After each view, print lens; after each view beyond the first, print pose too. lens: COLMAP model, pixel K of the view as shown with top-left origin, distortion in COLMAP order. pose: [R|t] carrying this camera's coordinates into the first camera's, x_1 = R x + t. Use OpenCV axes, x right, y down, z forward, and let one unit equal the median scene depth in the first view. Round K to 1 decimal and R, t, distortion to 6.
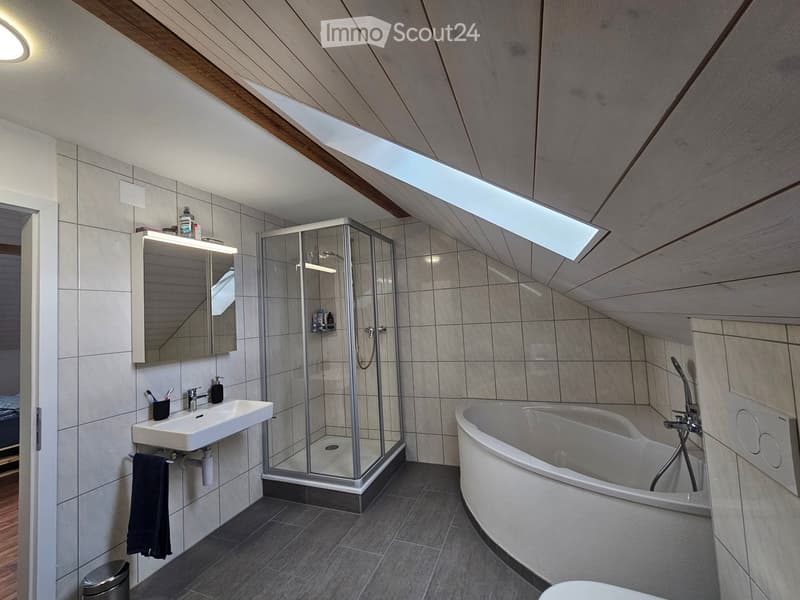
lens RADIAL K [[331.3, 0, 401.7], [0, 331.3, 296.2], [0, 0, 1]] dist [0.000017, -0.000120]
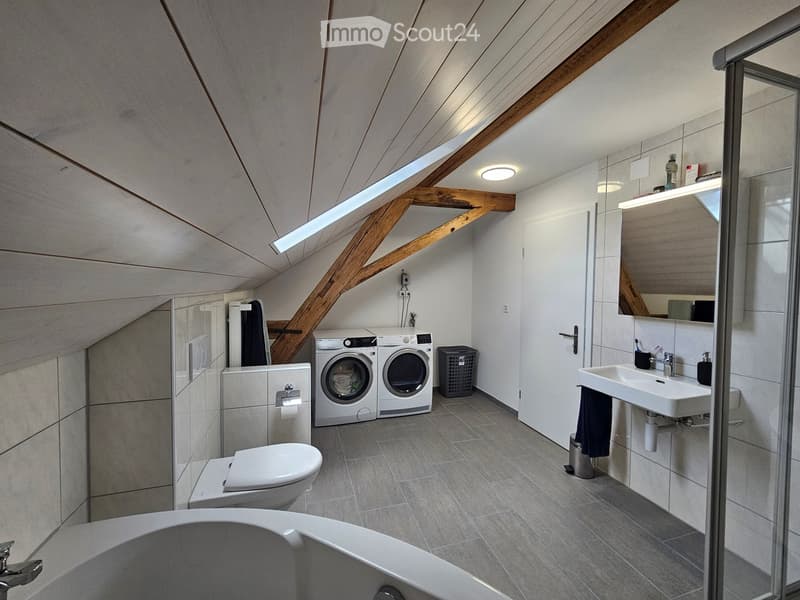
lens RADIAL K [[331.3, 0, 401.7], [0, 331.3, 296.2], [0, 0, 1]] dist [0.000017, -0.000120]
pose [[-0.782931, 0.064571, -0.618749, 0.569501], [0.066817, 0.997574, 0.019557, 0.056490], [0.618510, -0.026032, -0.785346, 1.372174]]
